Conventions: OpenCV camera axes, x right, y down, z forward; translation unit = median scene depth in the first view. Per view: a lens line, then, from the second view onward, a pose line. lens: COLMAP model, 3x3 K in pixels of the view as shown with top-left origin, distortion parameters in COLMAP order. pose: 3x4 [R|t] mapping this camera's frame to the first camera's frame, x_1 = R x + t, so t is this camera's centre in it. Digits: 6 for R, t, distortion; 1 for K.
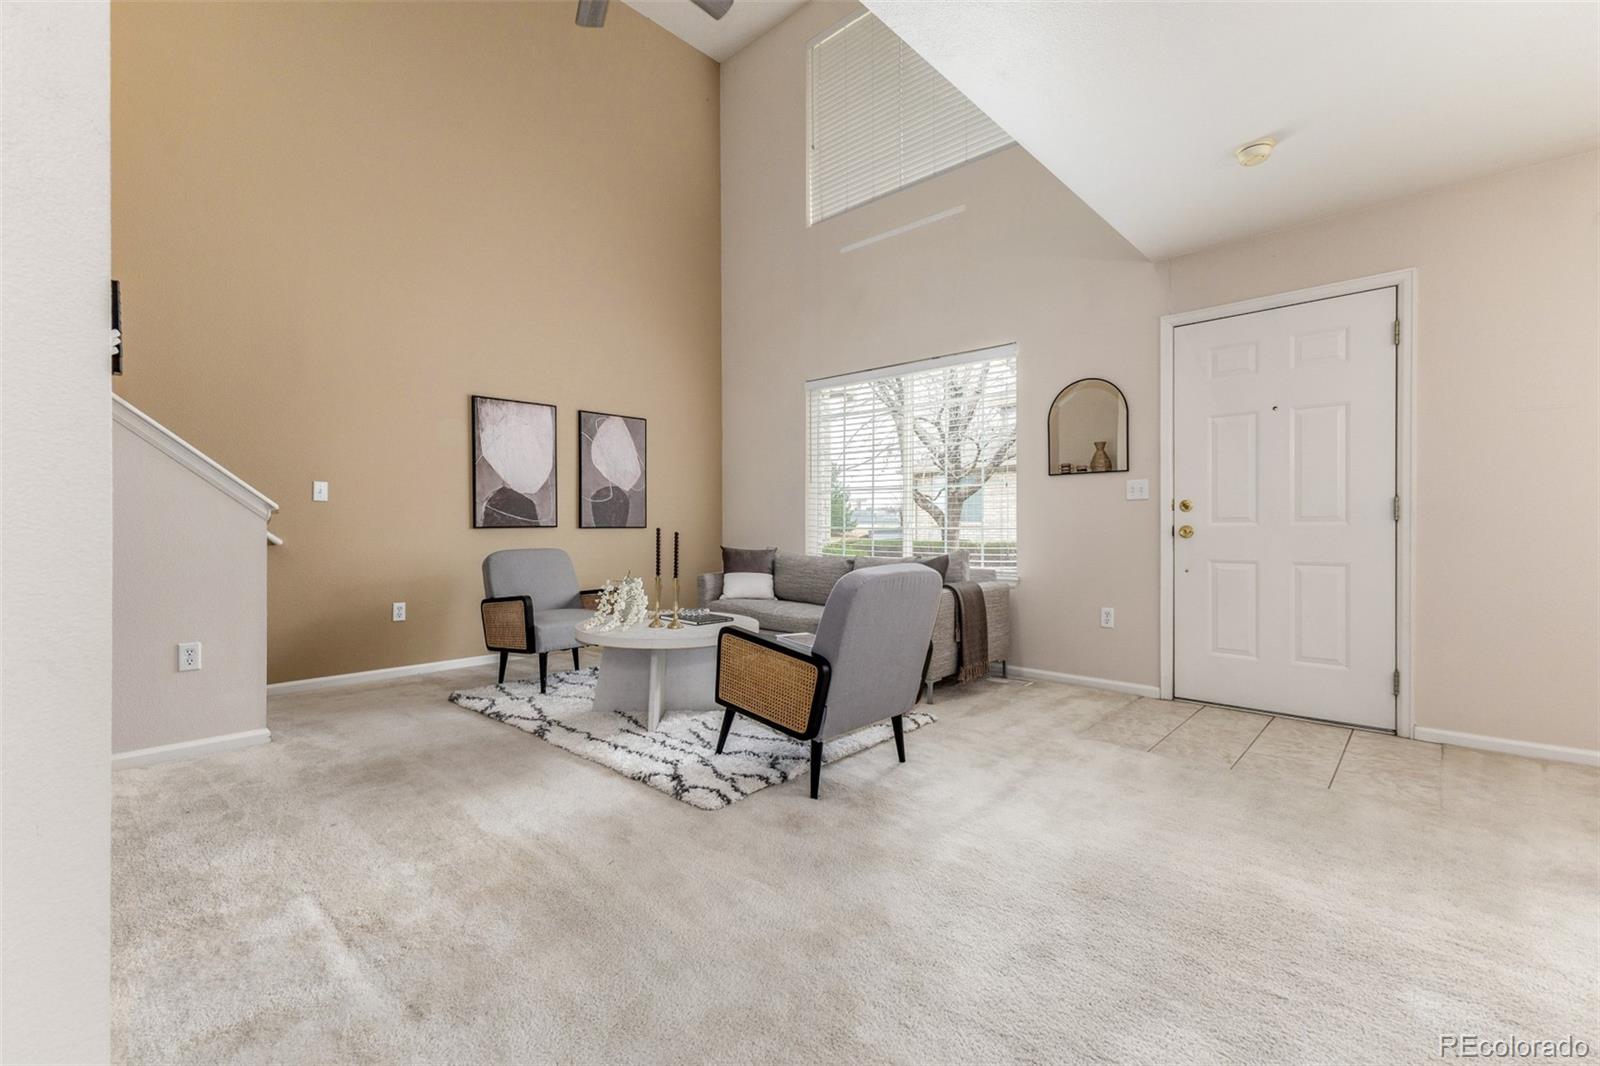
lens RADIAL K [[689.9, 0, 796.6], [0, 689.9, 528.2], [0, 0, 1]] dist [0.006775, -0.001287]
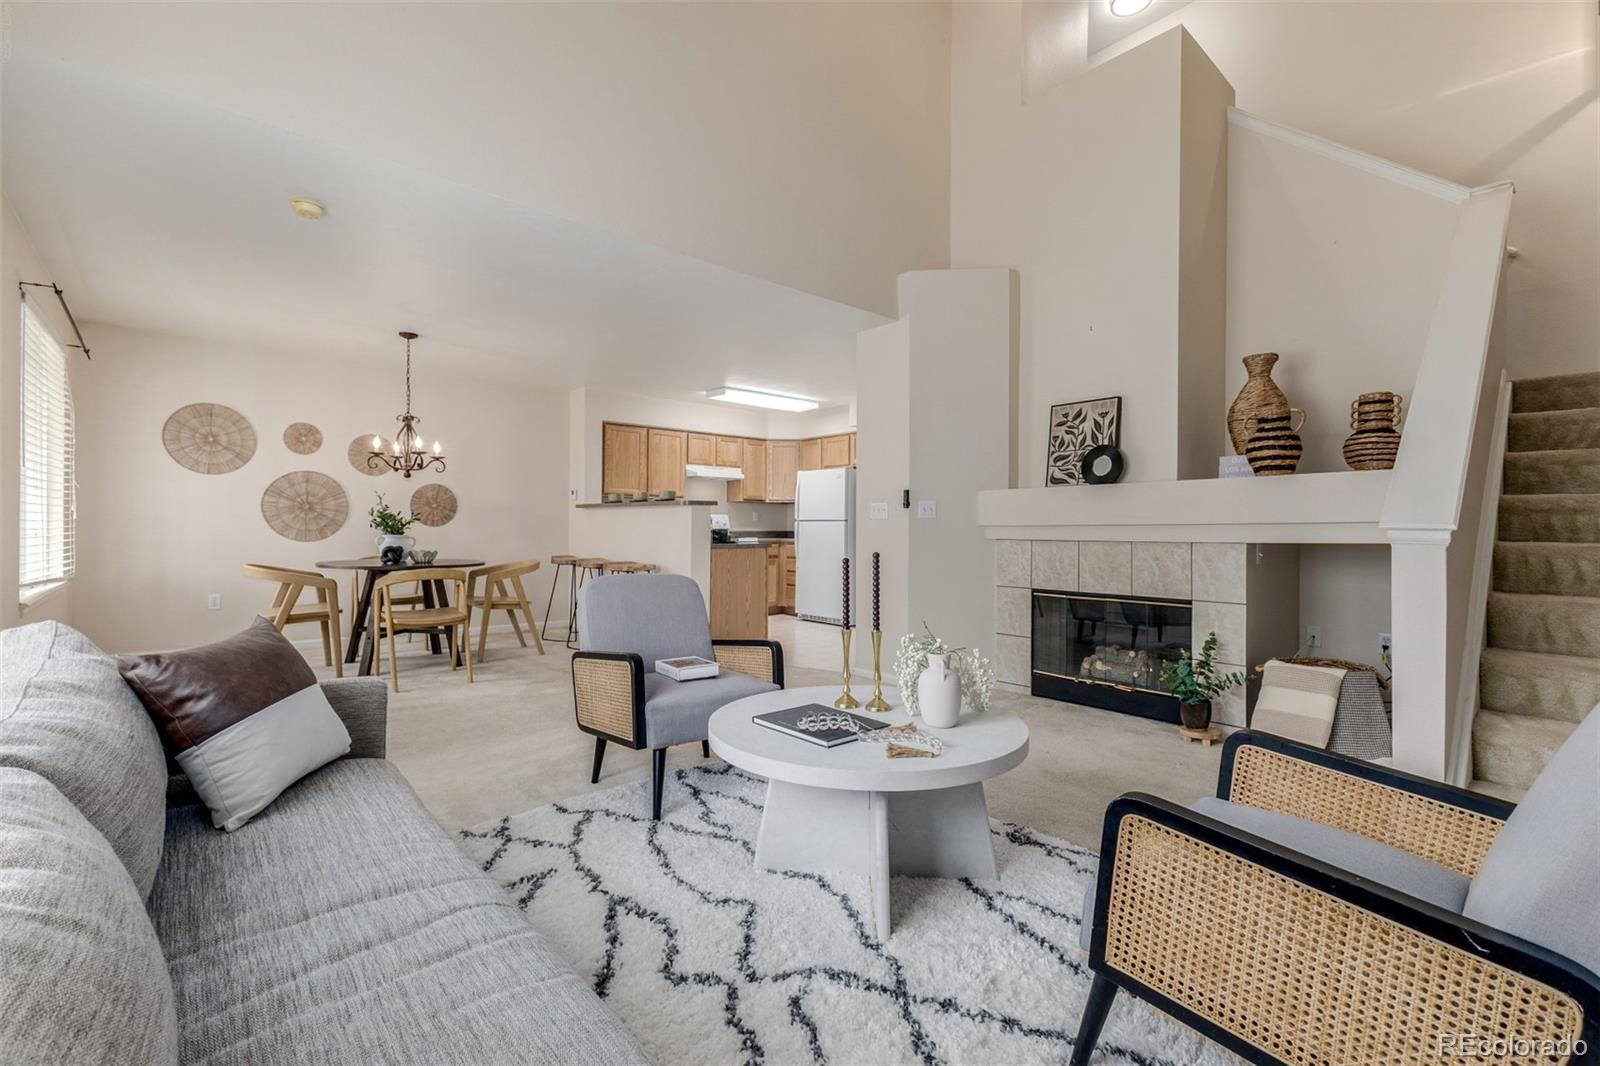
lens RADIAL K [[689.9, 0, 797.1], [0, 689.9, 532.9], [0, 0, 1]] dist [0.006775, -0.001287]
pose [[-0.995164, -0.008953, 0.097821, -0.167665], [-0.008191, 0.999933, 0.008186, -0.020701], [-0.097888, 0.007345, -0.995170, 1.444503]]
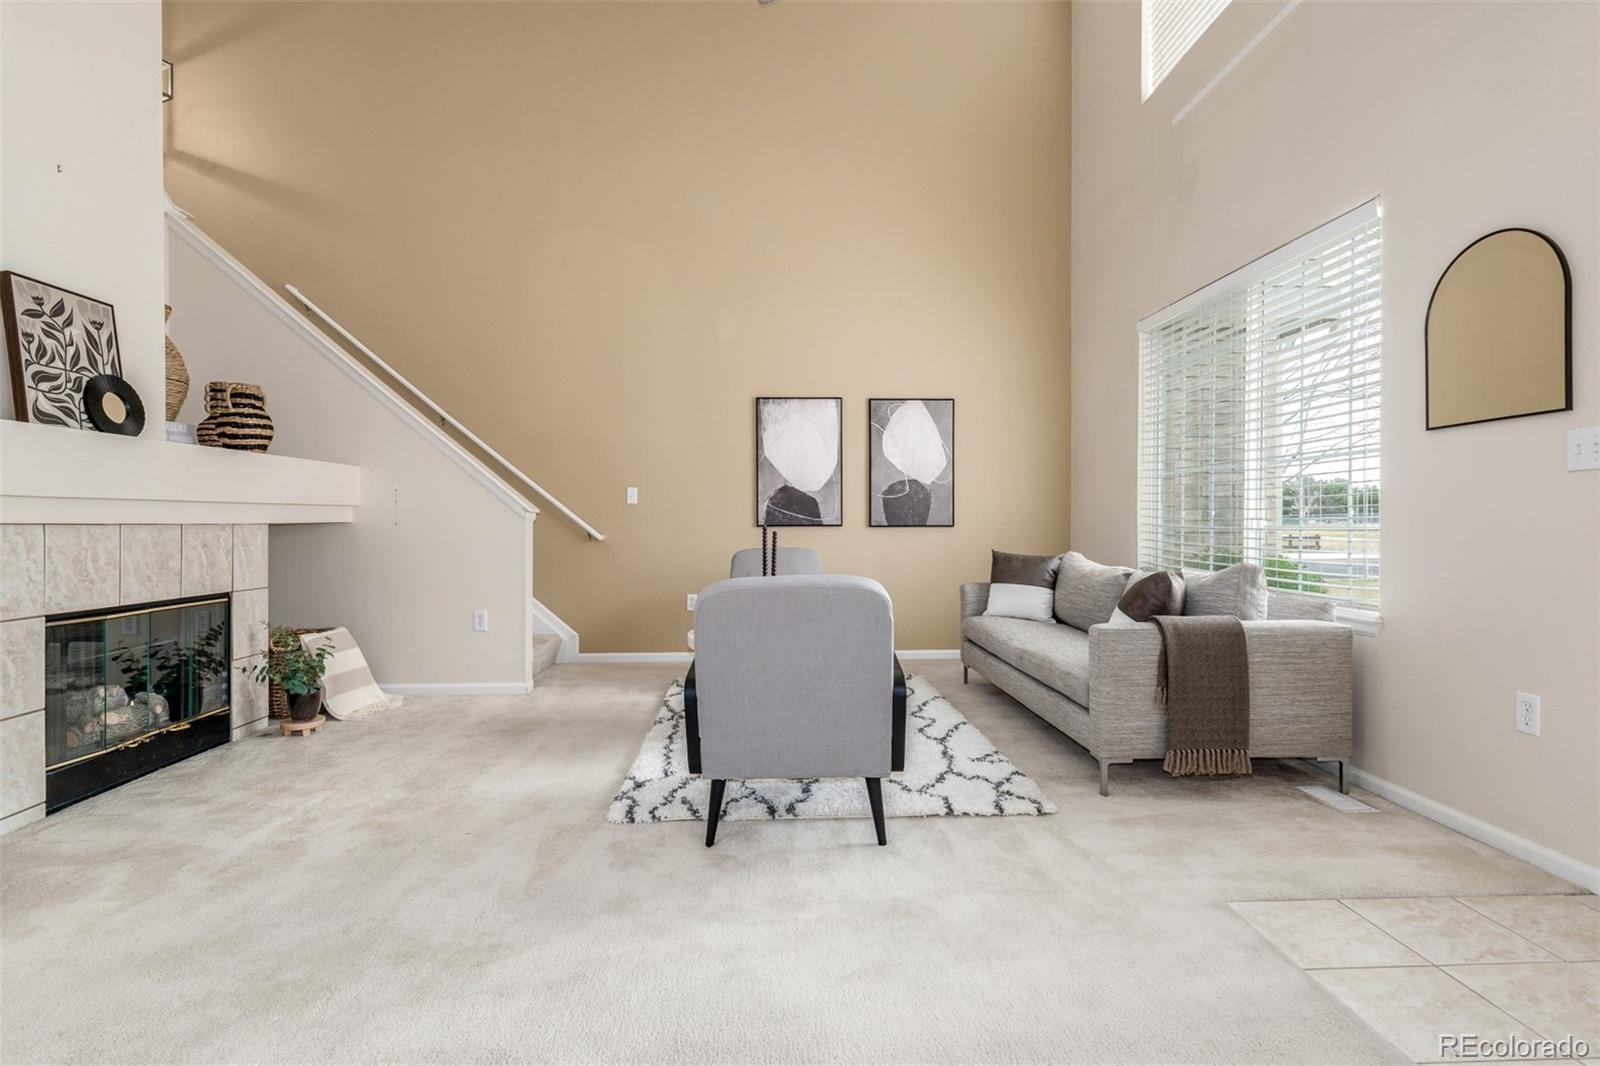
lens RADIAL K [[806.6, 0, 799.0], [0, 806.6, 520.7], [0, 0, 1]] dist [0.014297, -0.000670]
pose [[0.704986, -0.003052, -0.709214, 0.525581], [-0.000785, 0.999987, -0.005084, -0.003232], [0.709220, 0.004141, 0.704975, 0.240935]]
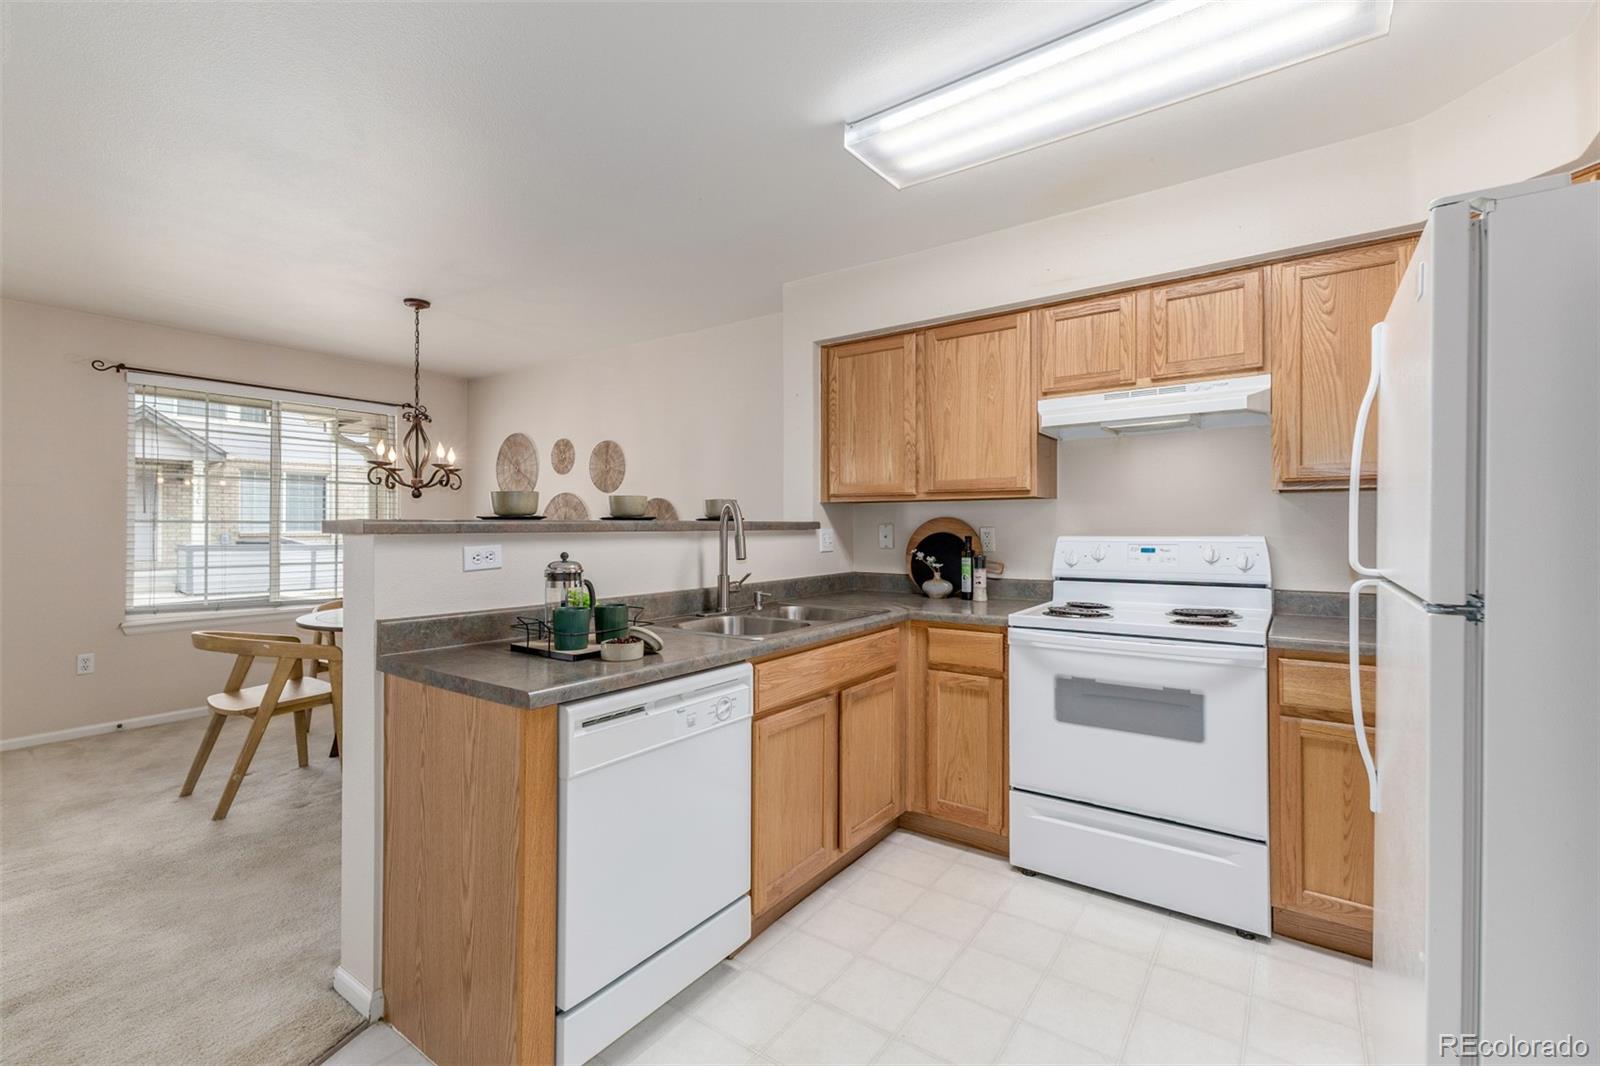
lens RADIAL K [[689.9, 0, 787.8], [0, 689.9, 529.7], [0, 0, 1]] dist [0.006775, -0.001287]
pose [[-0.128406, -0.001692, 0.991720, -0.329671], [-0.000965, 0.999998, 0.001581, -0.066619], [-0.991721, -0.000754, -0.128408, -0.200874]]
